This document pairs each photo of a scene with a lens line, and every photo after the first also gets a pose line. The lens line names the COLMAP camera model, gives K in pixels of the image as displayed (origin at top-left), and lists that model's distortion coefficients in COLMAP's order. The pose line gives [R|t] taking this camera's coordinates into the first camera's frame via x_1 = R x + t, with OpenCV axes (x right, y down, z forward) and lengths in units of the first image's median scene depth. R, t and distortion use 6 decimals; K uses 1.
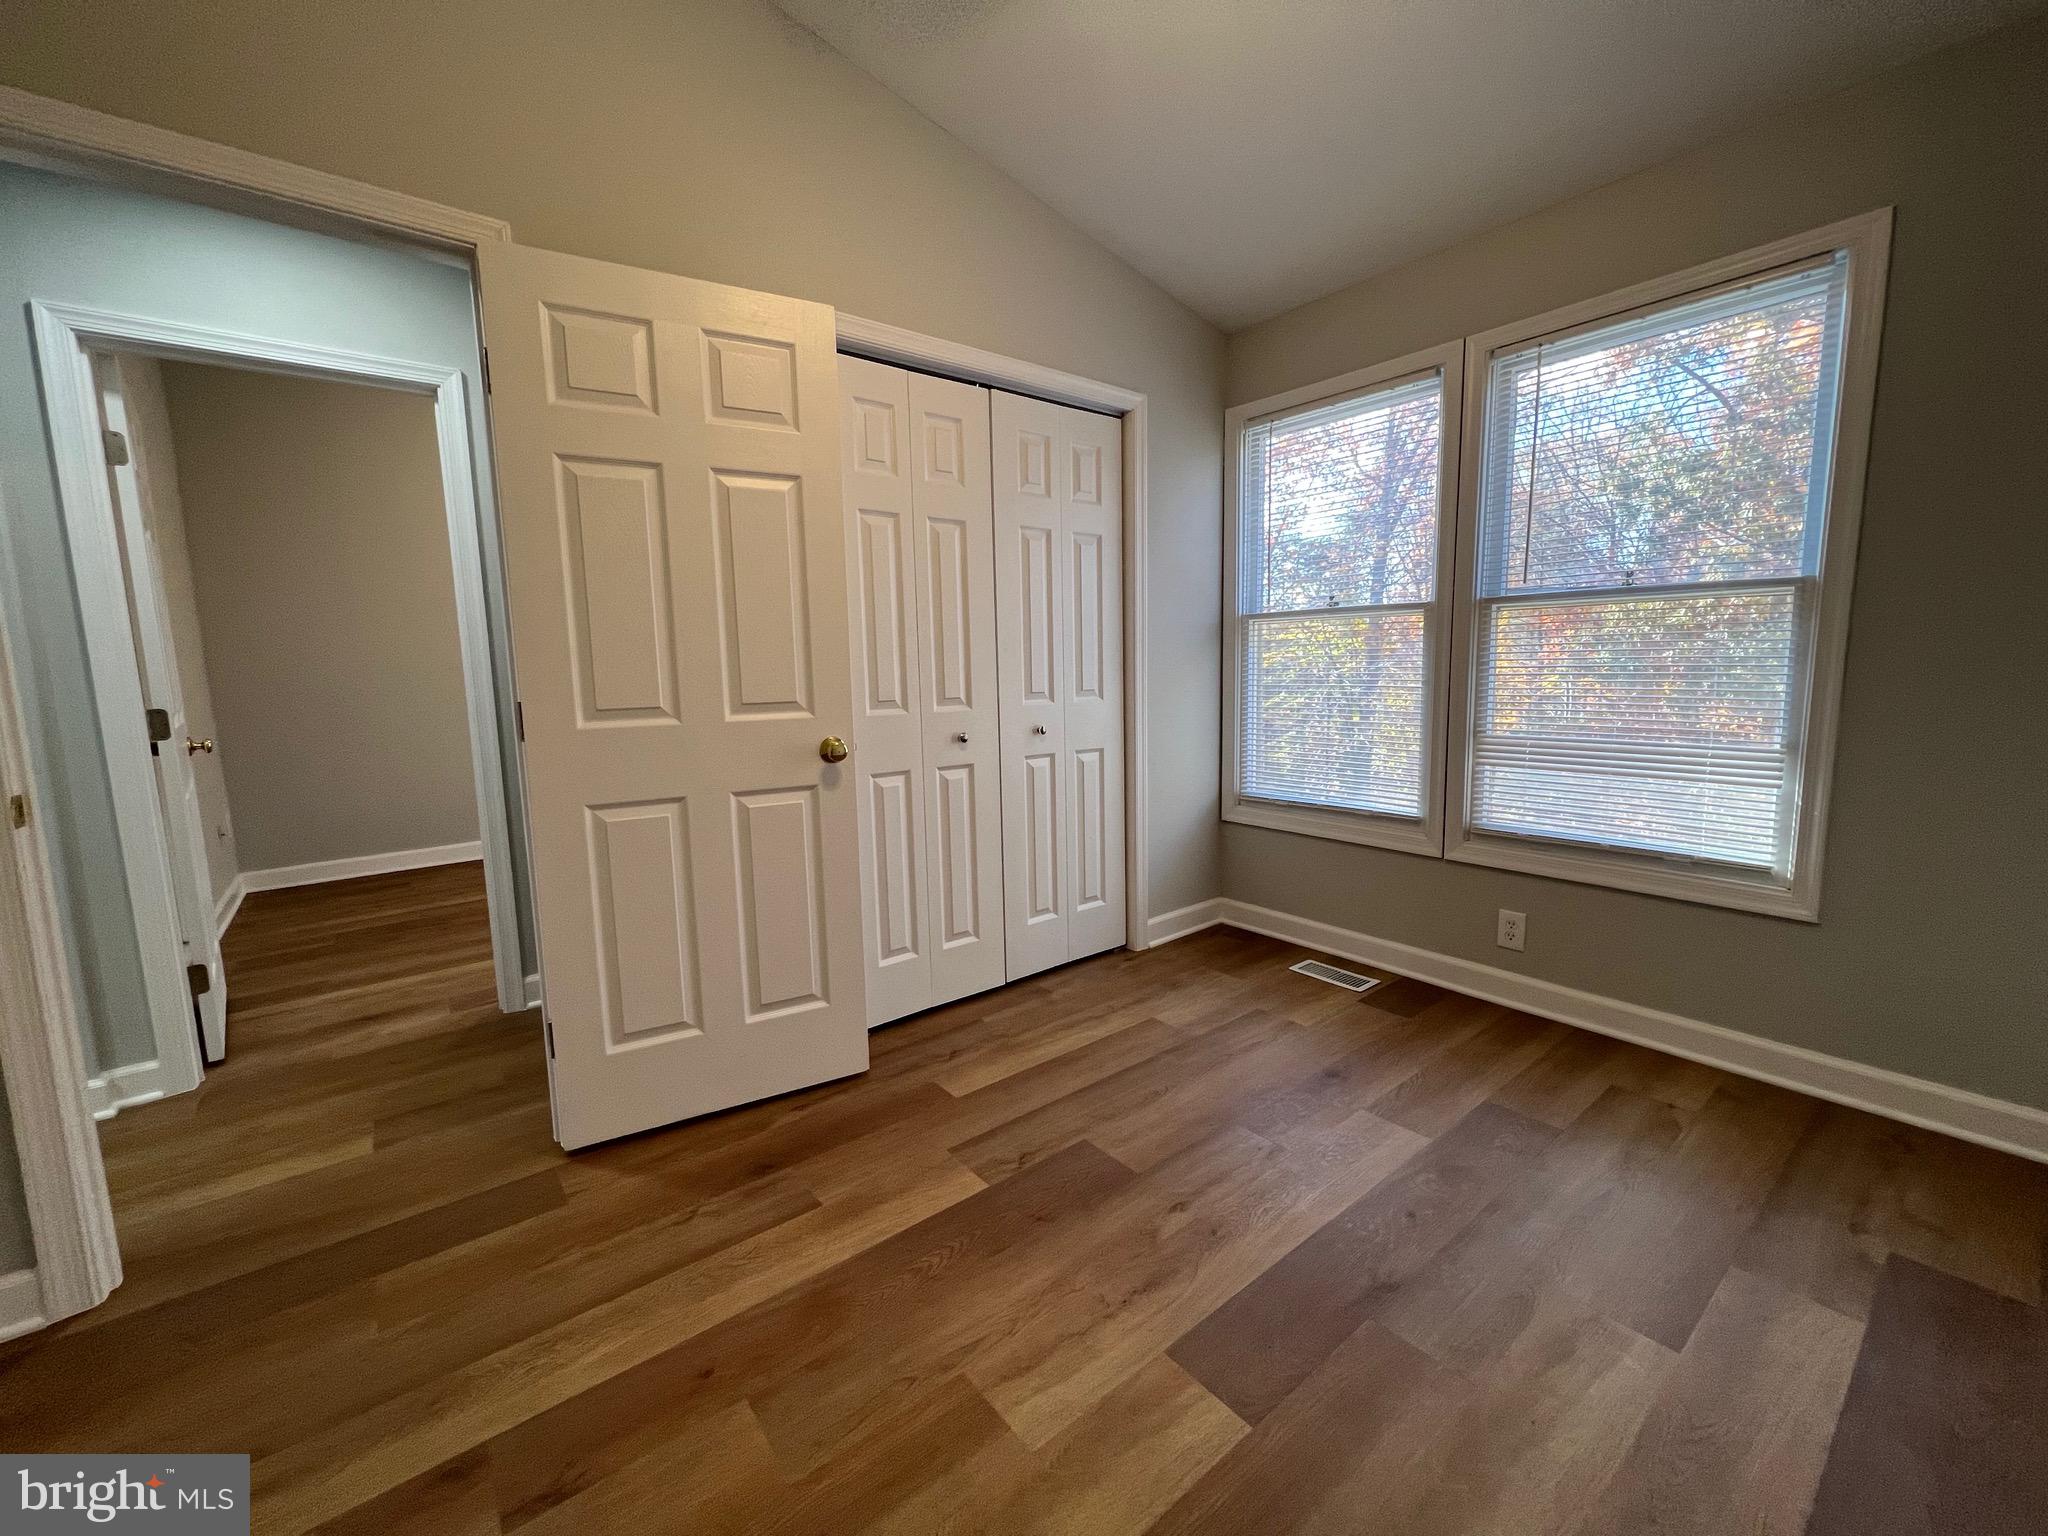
lens RADIAL K [[820.3, 0, 1024.9], [0, 820.3, 763.7], [0, 0, 1]] dist [-0.000705, -0.000034]
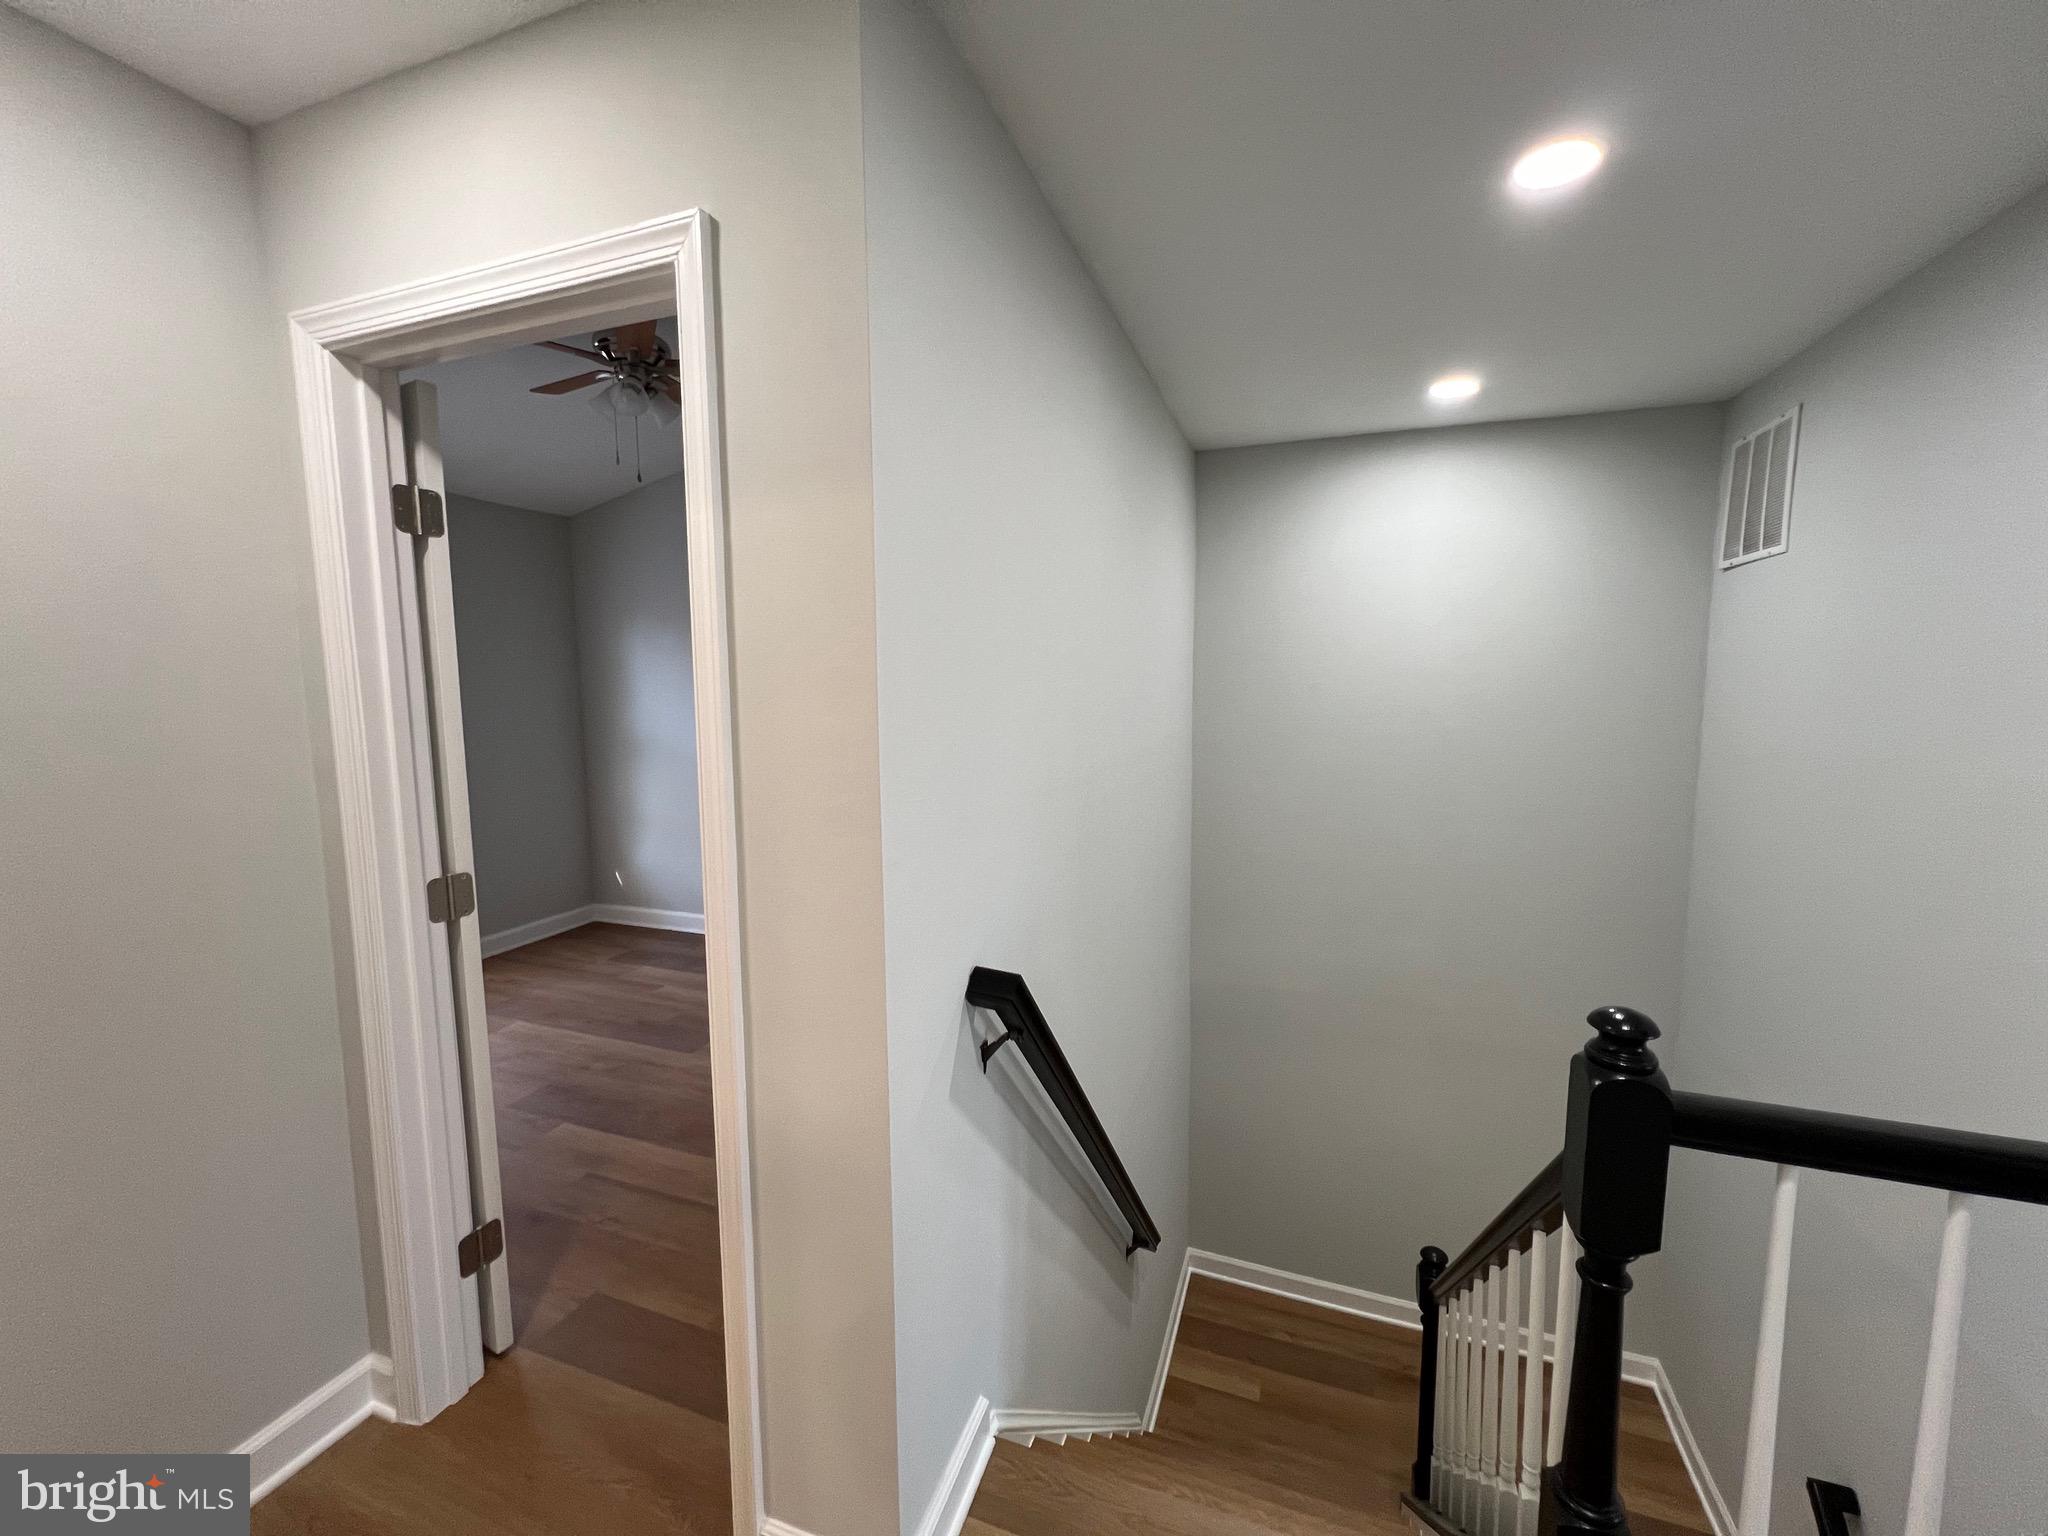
lens RADIAL K [[820.3, 0, 1024.9], [0, 820.3, 763.7], [0, 0, 1]] dist [-0.000705, -0.000034]
pose [[-0.521575, -0.060483, 0.851059, -1.476997], [0.125999, 0.981087, 0.146943, -0.209516], [-0.843850, 0.183874, -0.504090, 0.794185]]
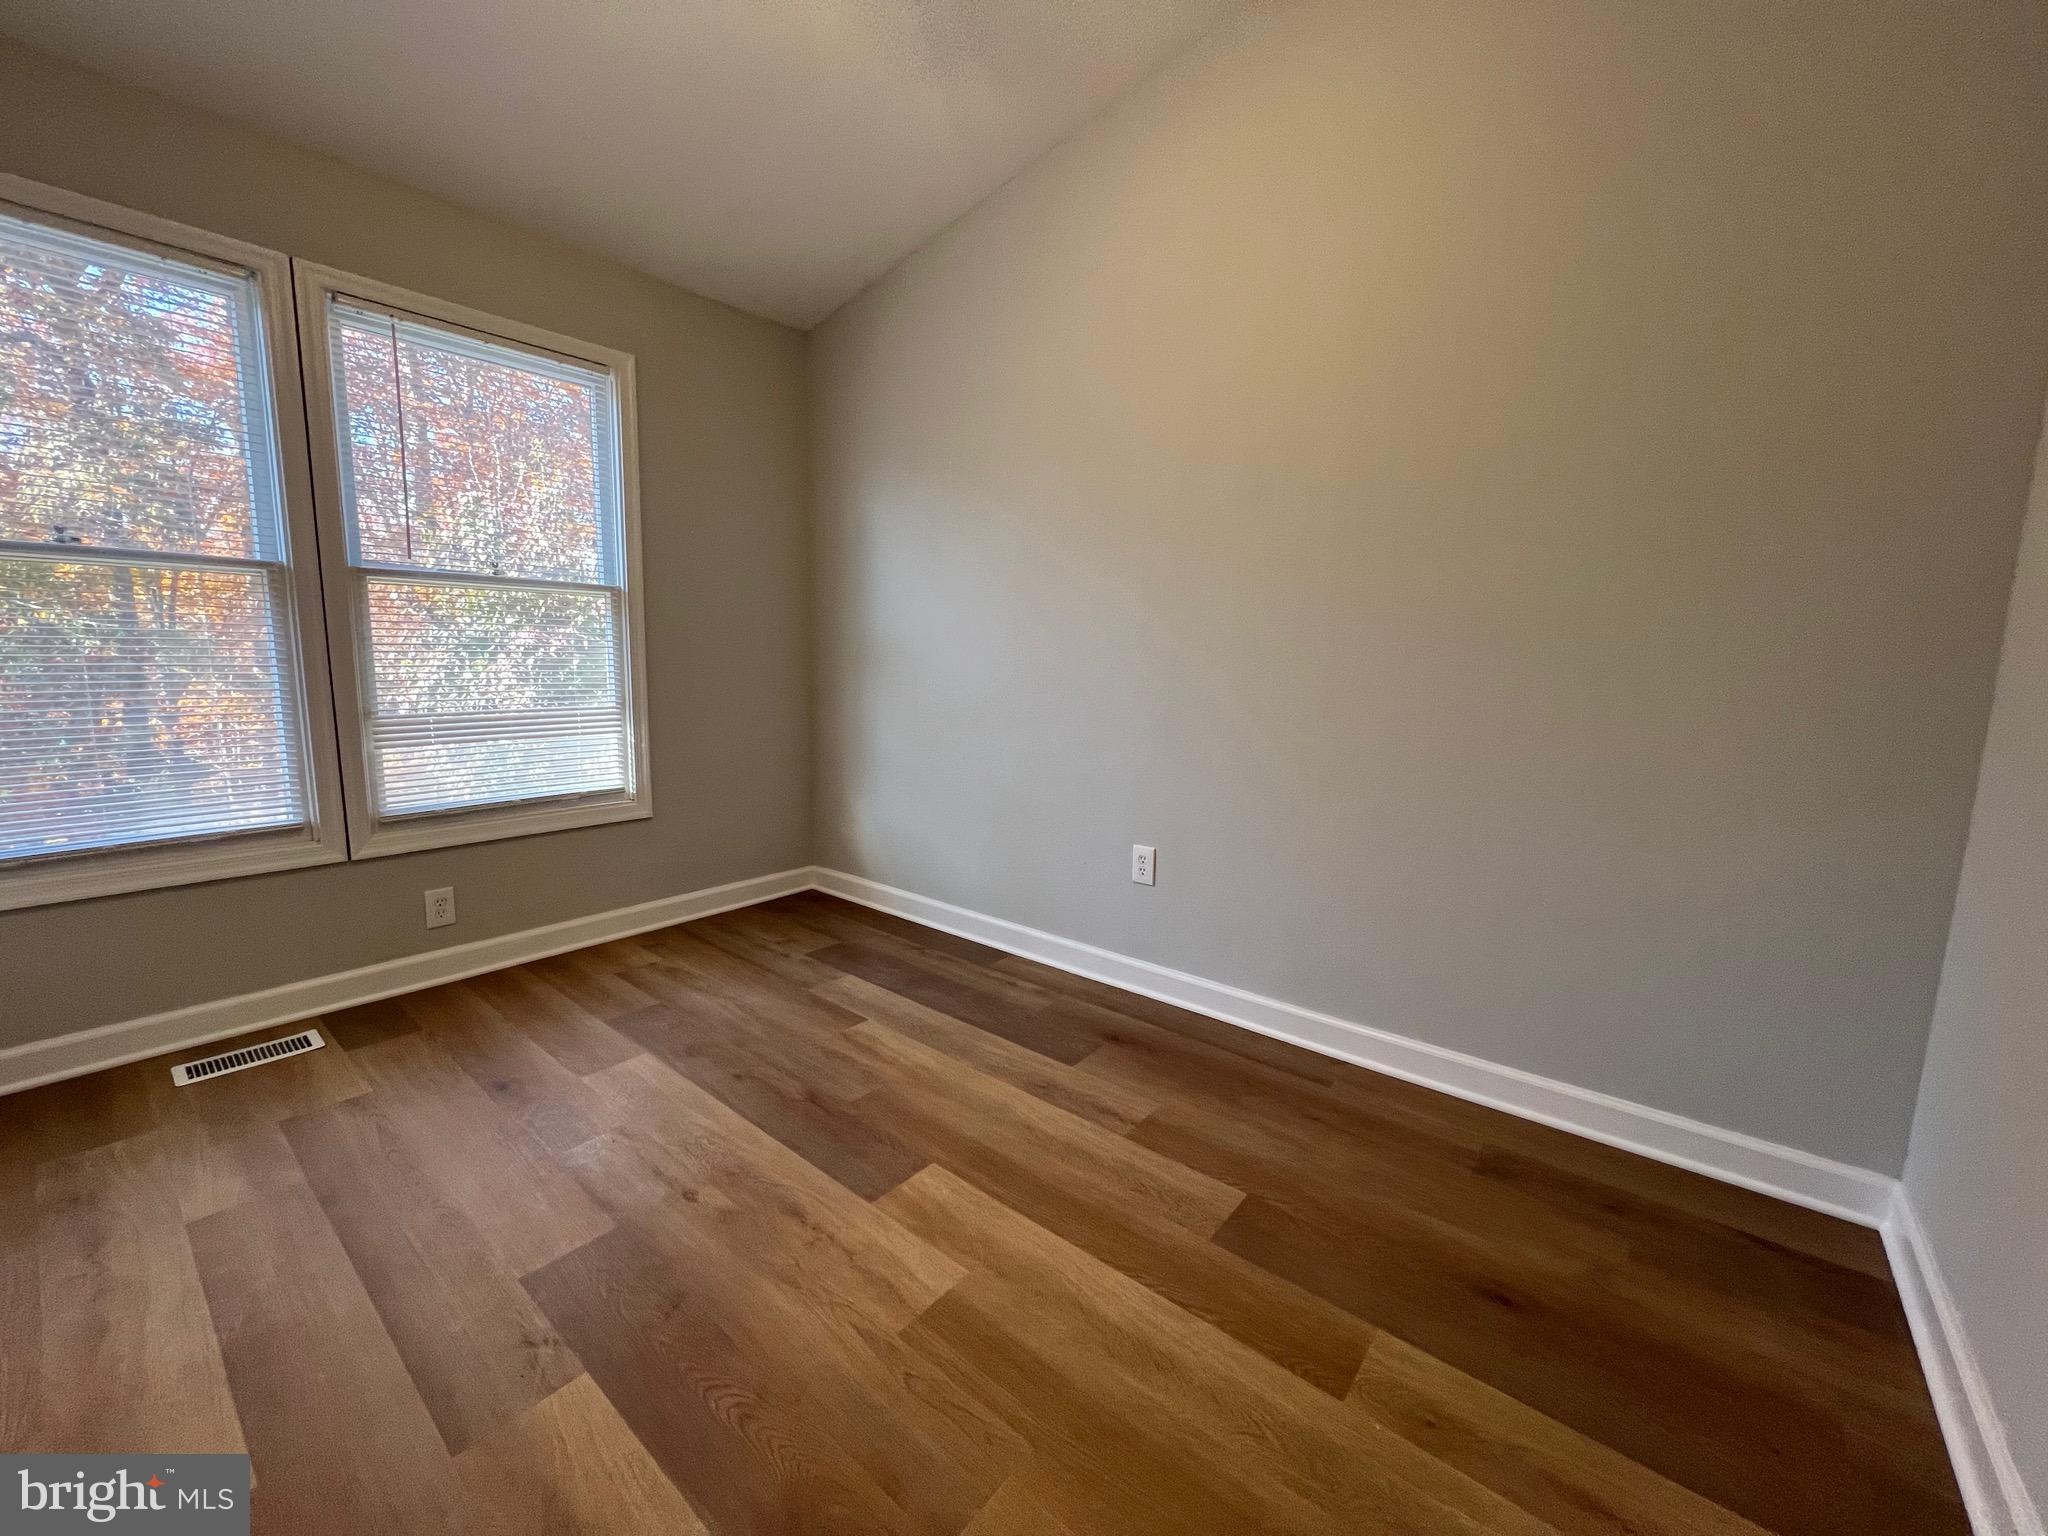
lens RADIAL K [[820.3, 0, 1024.9], [0, 820.3, 763.7], [0, 0, 1]] dist [-0.000705, -0.000034]
pose [[-0.219936, -0.120001, 0.968105, -0.639681], [0.102096, 0.984123, 0.145181, -0.052862], [-0.970157, 0.130770, -0.204192, 0.610724]]
